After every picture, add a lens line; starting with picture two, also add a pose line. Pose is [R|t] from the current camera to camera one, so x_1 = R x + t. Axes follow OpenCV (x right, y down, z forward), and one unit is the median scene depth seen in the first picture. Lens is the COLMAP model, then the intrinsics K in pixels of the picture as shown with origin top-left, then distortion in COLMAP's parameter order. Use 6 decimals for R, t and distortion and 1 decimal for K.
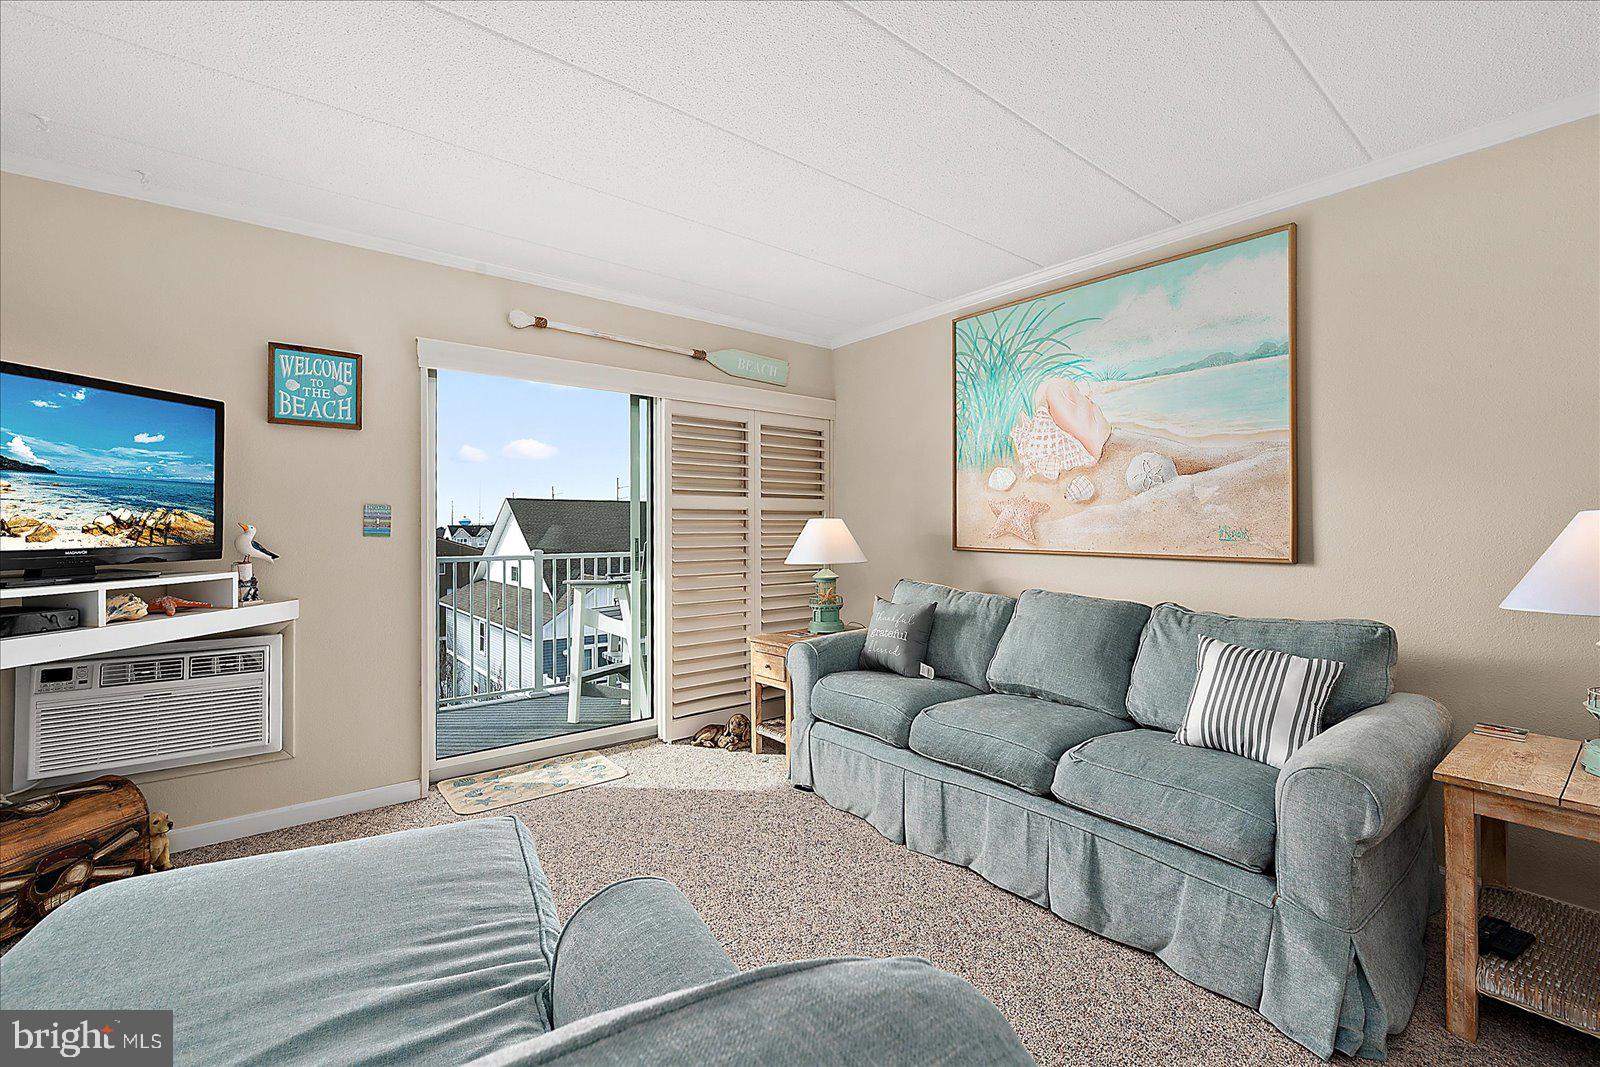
lens RADIAL K [[680.7, 0, 803.3], [0, 680.7, 525.4], [0, 0, 1]] dist [-0.001518, -0.000440]
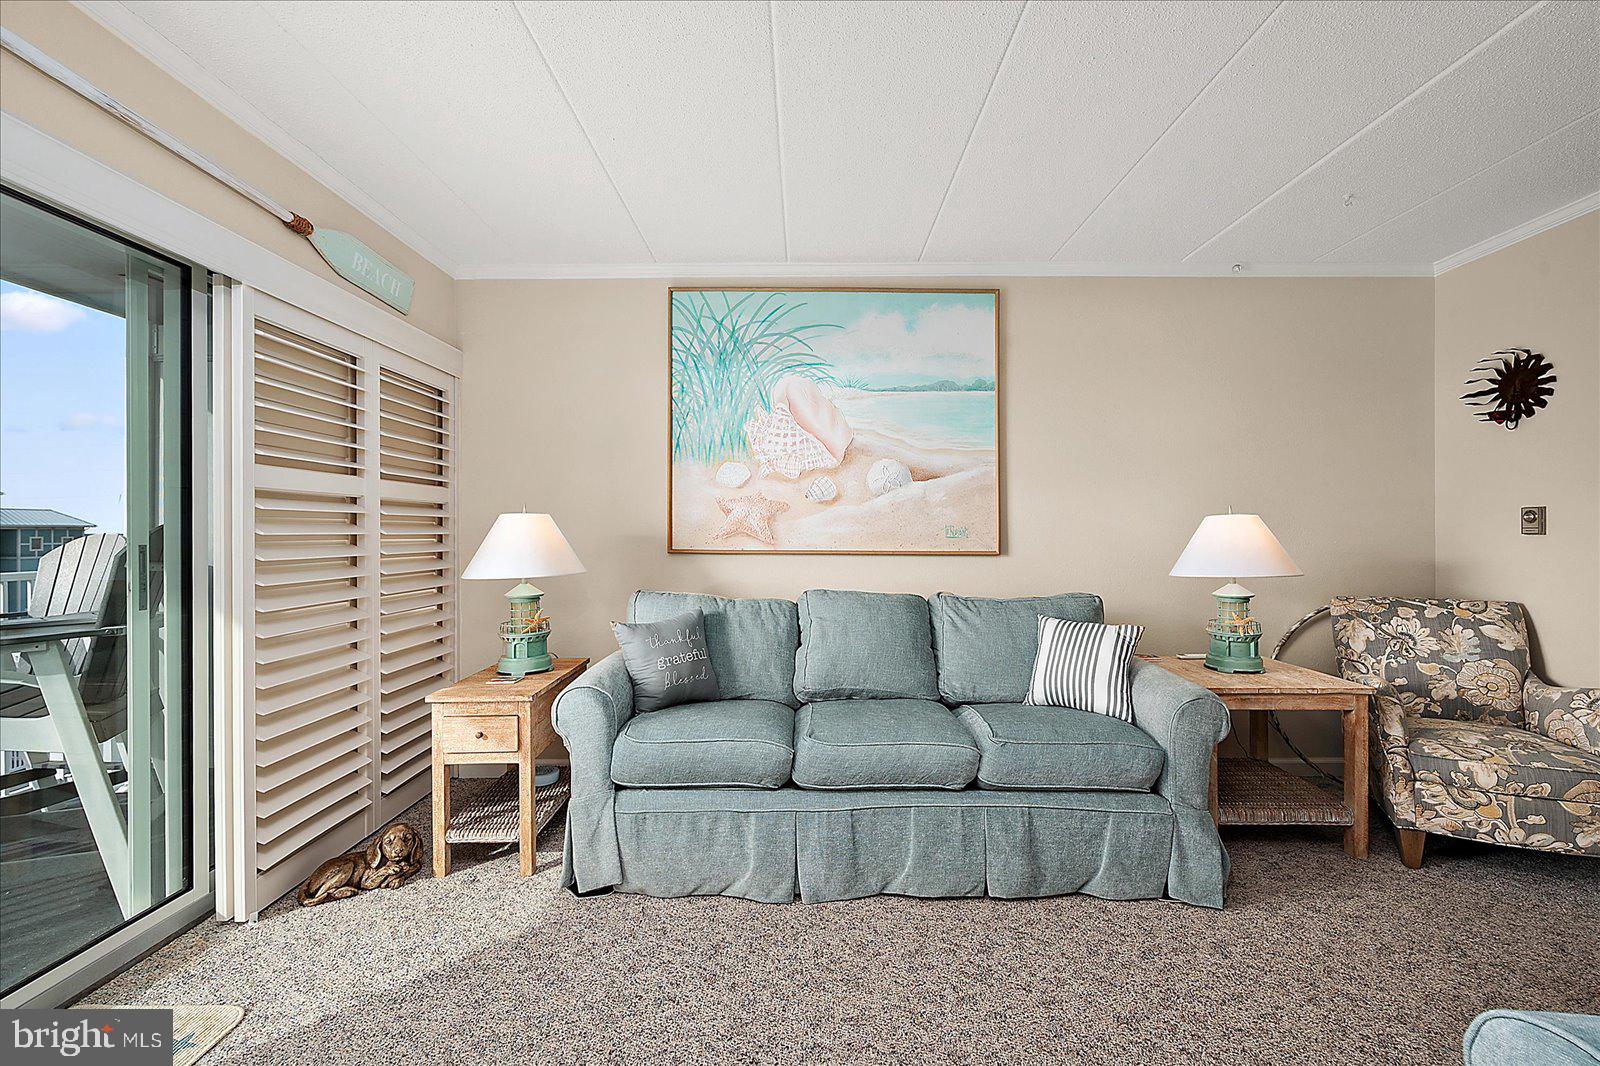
lens RADIAL K [[678.4, 0, 800.0], [0, 678.4, 533.0], [0, 0, 1]] dist [-0.001895, 0.000271]
pose [[0.631966, 0.000951, 0.774996, -0.432463], [-0.001588, 0.999999, 0.000067, 0.012894], [-0.774995, -0.001273, 0.631967, 0.408126]]
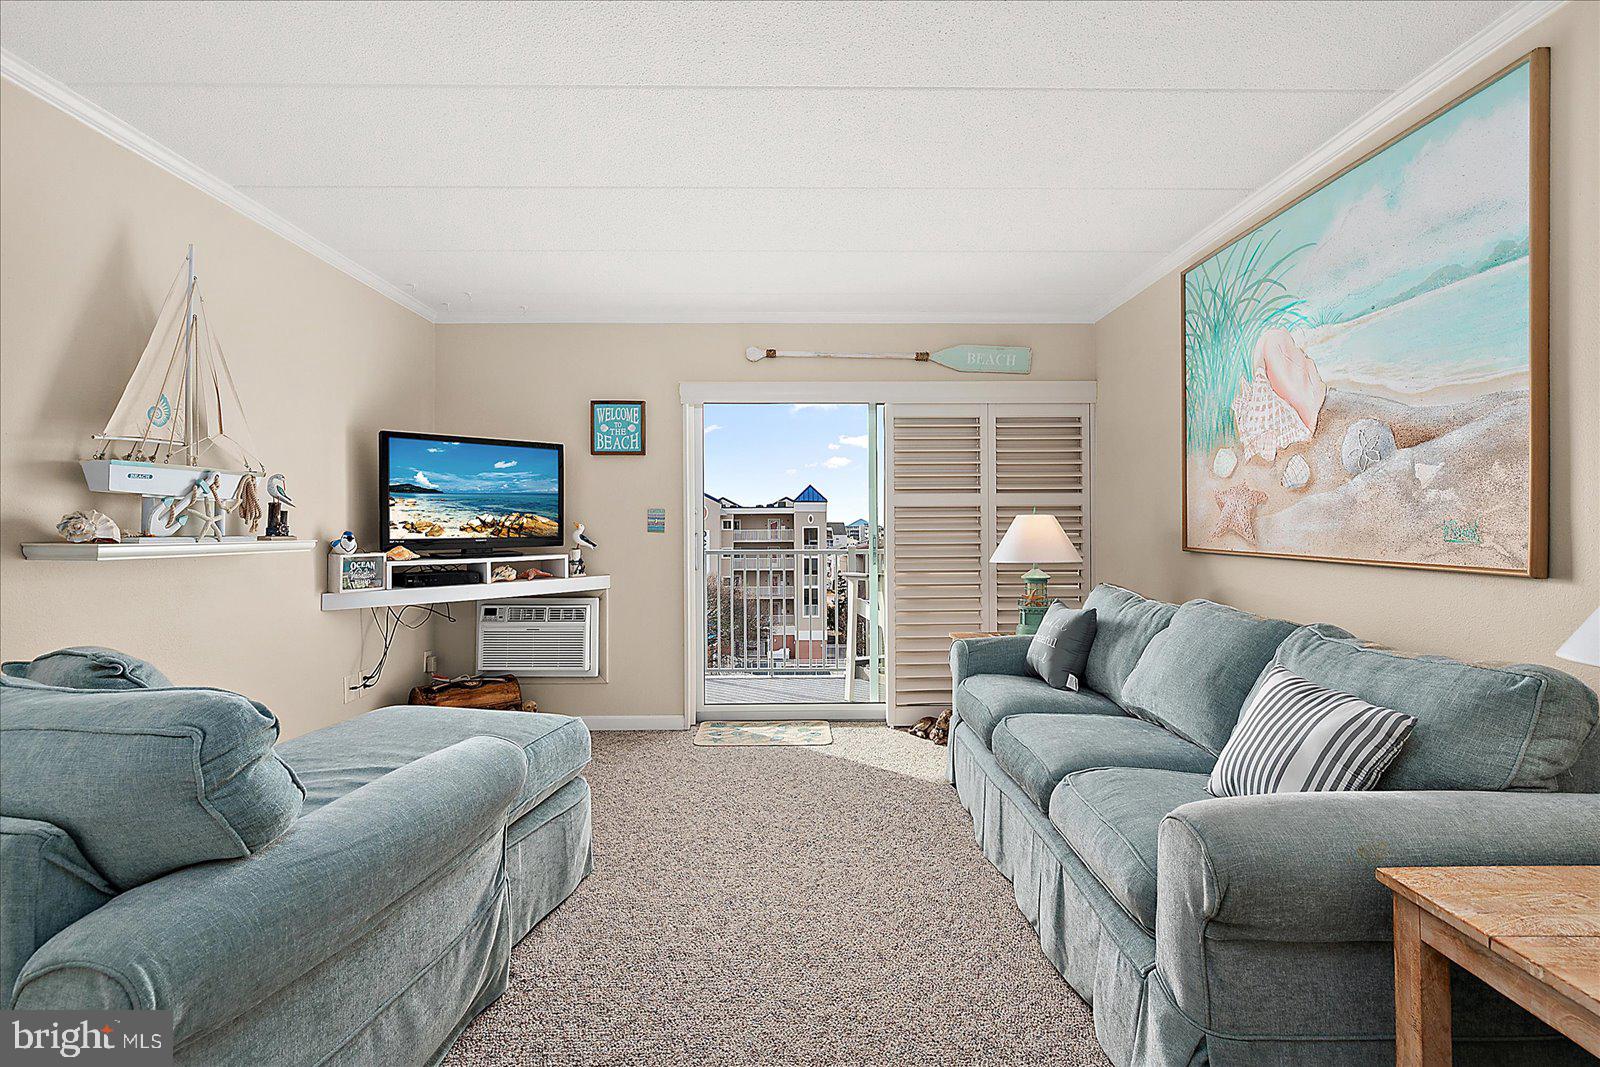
lens RADIAL K [[732.1, 0, 807.0], [0, 732.1, 527.8], [0, 0, 1]] dist [-0.000905, -0.000331]
pose [[0.789649, -0.000425, -0.613559, 0.509887], [0.004823, 0.999973, 0.005516, 0.001153], [0.613540, -0.007315, 0.789630, 0.022191]]
